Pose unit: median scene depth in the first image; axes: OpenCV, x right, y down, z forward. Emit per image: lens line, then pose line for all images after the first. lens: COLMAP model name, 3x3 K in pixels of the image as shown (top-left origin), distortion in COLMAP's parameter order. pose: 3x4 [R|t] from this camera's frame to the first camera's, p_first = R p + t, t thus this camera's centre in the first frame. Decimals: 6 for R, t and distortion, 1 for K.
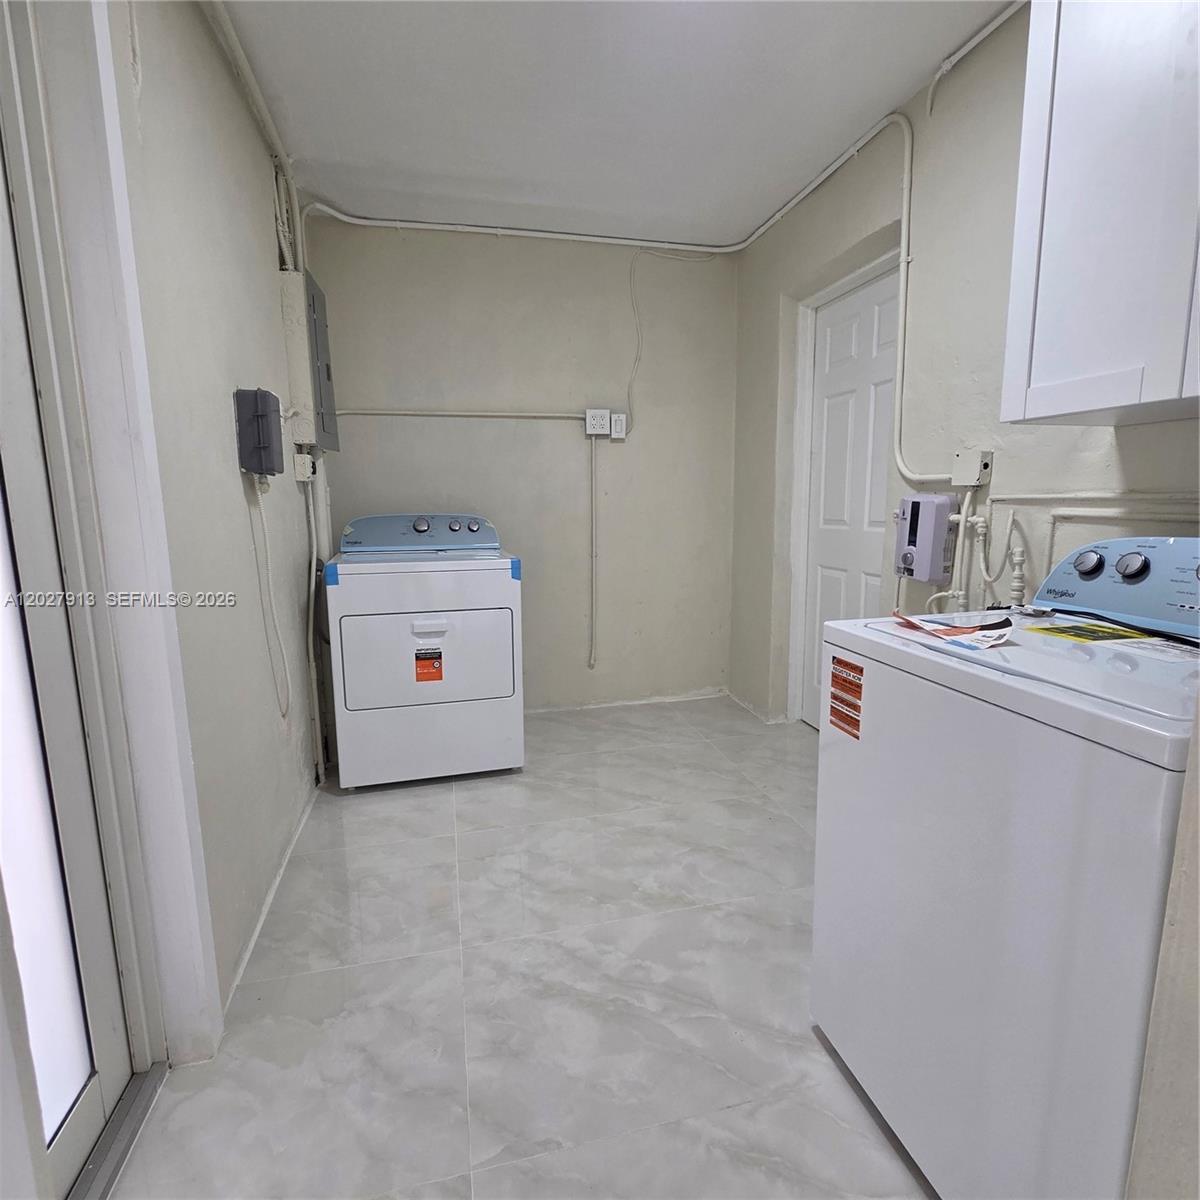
lens RADIAL K [[656.7, 0, 604.8], [0, 656.7, 603.2], [0, 0, 1]] dist [0.006035, -0.005040]
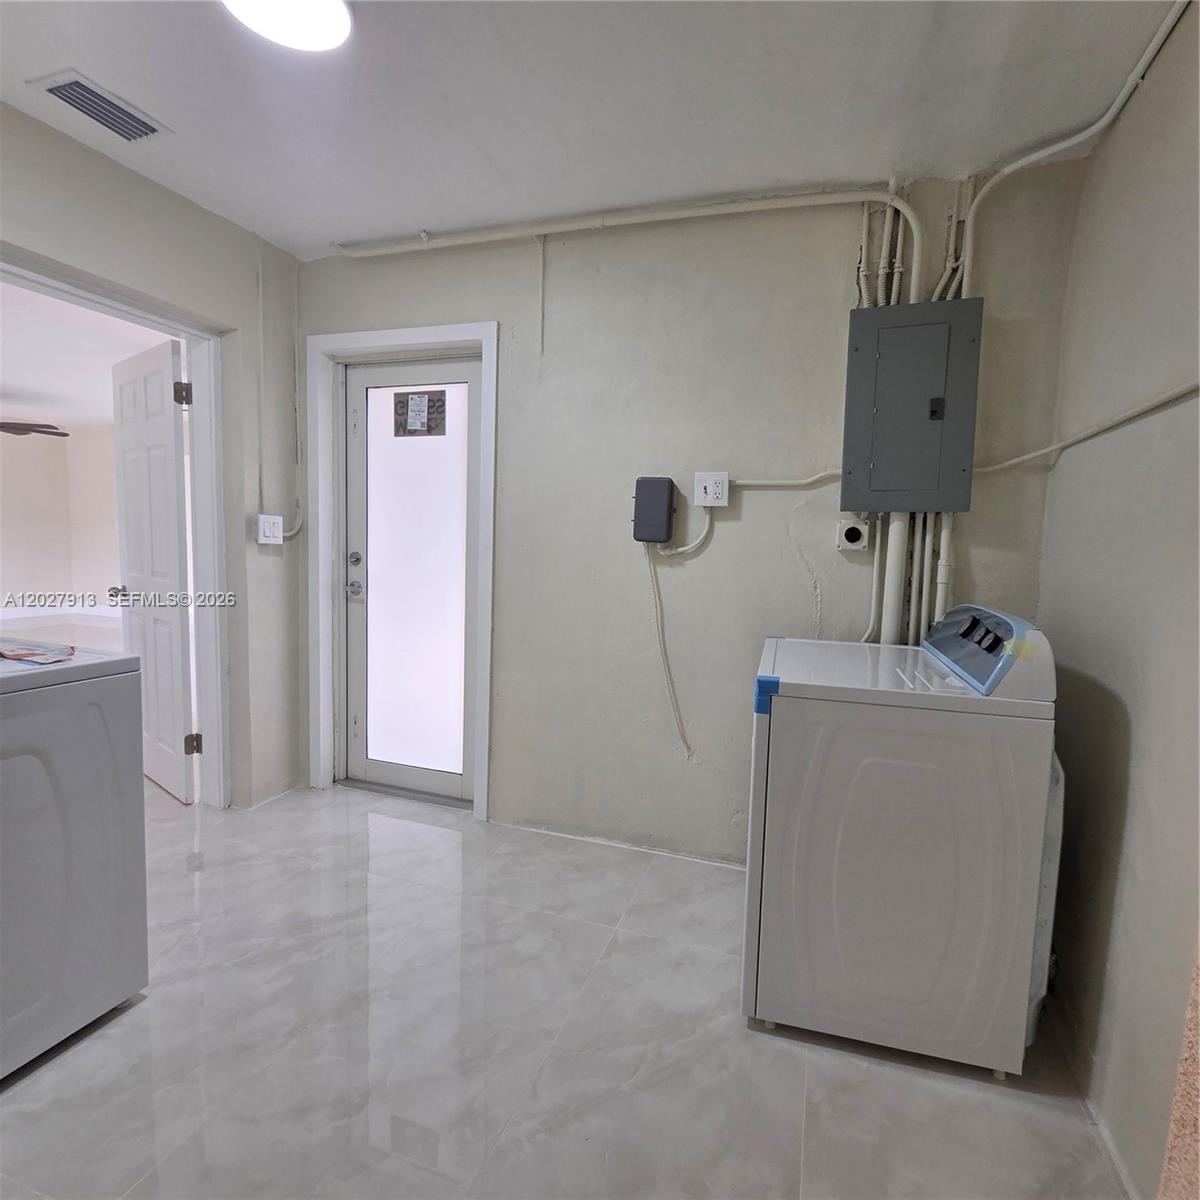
lens RADIAL K [[656.7, 0, 603.1], [0, 656.7, 601.2], [0, 0, 1]] dist [0.006035, -0.005040]
pose [[-0.548789, 0.064621, -0.833459, 0.581271], [-0.163444, 0.969472, 0.182785, -0.284297], [0.819827, 0.236534, -0.521474, 1.534771]]
